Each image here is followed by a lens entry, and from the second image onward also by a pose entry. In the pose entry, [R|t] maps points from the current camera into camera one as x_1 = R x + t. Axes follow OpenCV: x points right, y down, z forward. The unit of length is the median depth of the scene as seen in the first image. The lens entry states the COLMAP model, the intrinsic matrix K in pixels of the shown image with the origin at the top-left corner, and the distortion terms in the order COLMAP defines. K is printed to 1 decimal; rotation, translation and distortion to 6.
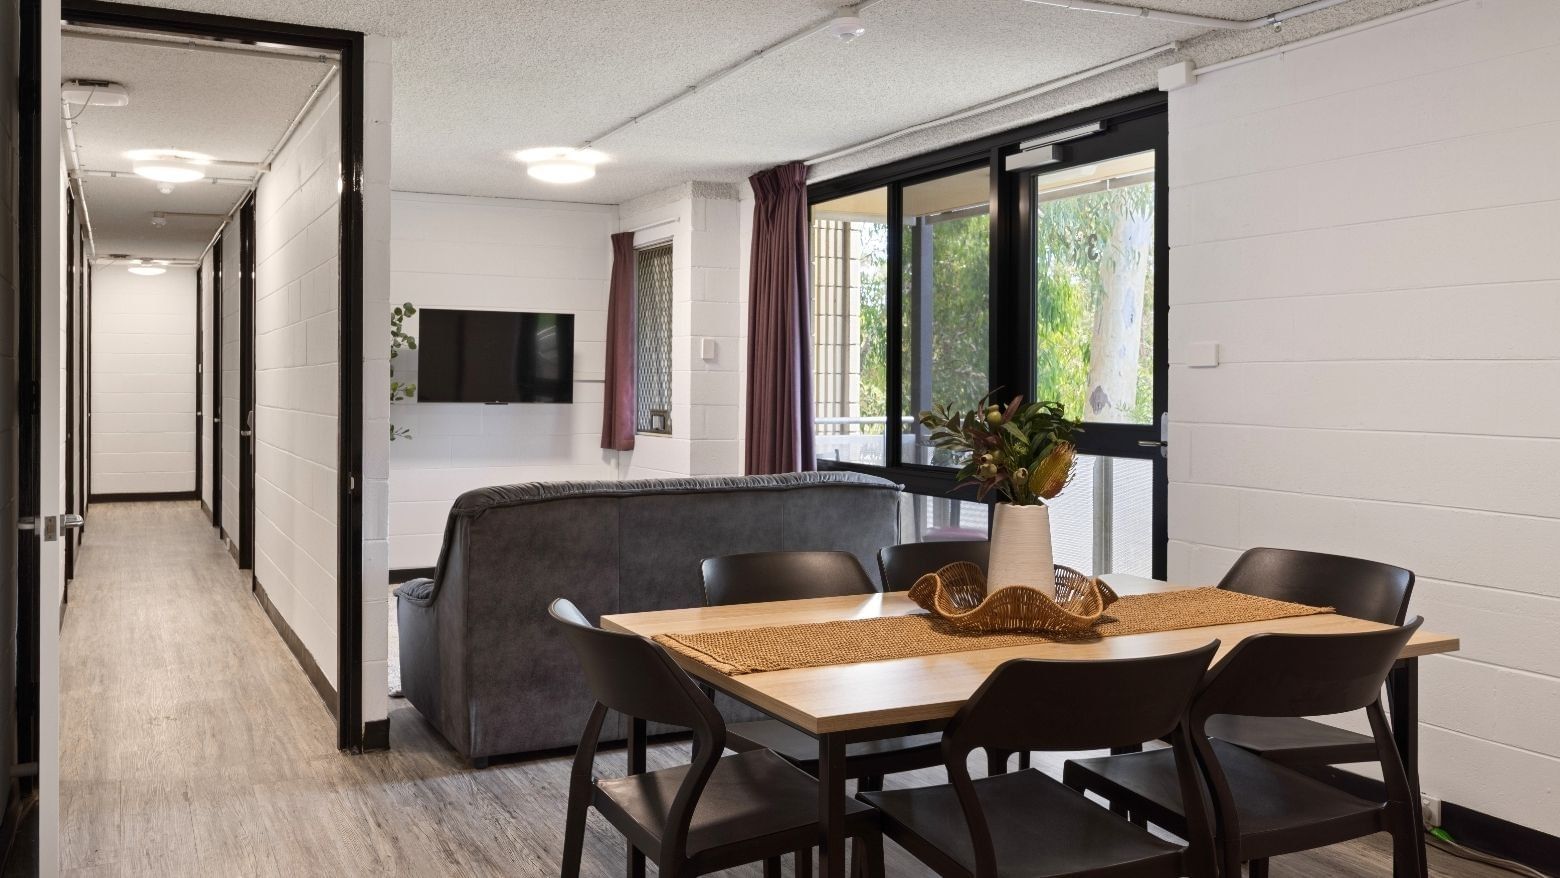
lens RADIAL K [[1303.7, 0, 780.0], [0, 1303.7, 388.1], [0, 0, 1]] dist [-0.000497, 0.003926]
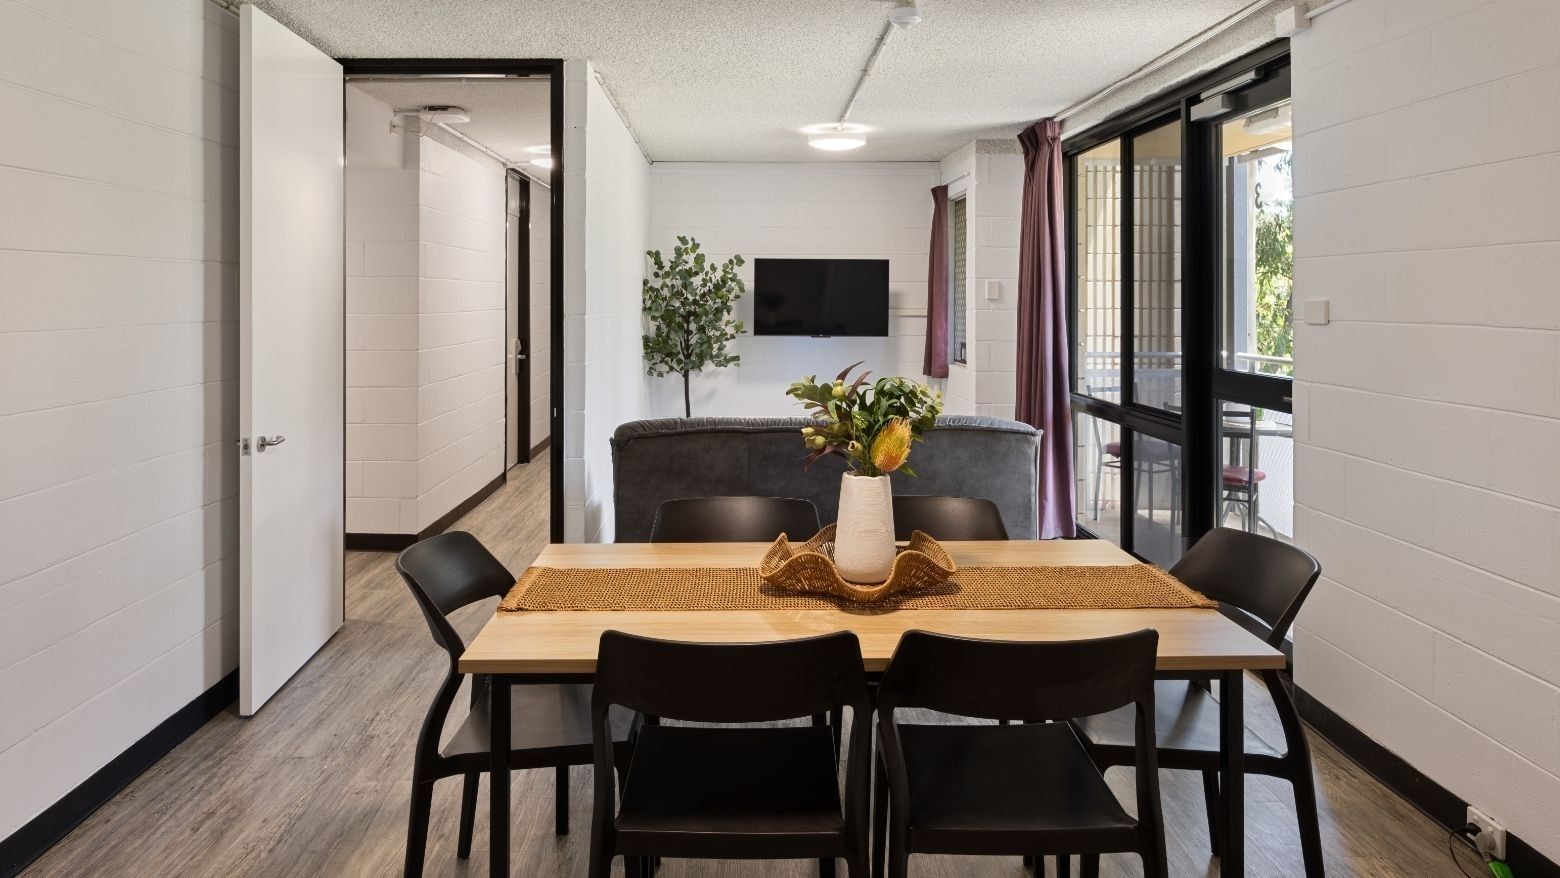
lens RADIAL K [[1134.3, 0, 777.3], [0, 1134.3, 298.5], [0, 0, 1]] dist [-0.002669, -0.001857]
pose [[0.903876, -0.001789, -0.427791, 0.224777], [0.000088, 0.999992, -0.003994, -0.022239], [0.427795, 0.003573, 0.903869, 0.058476]]
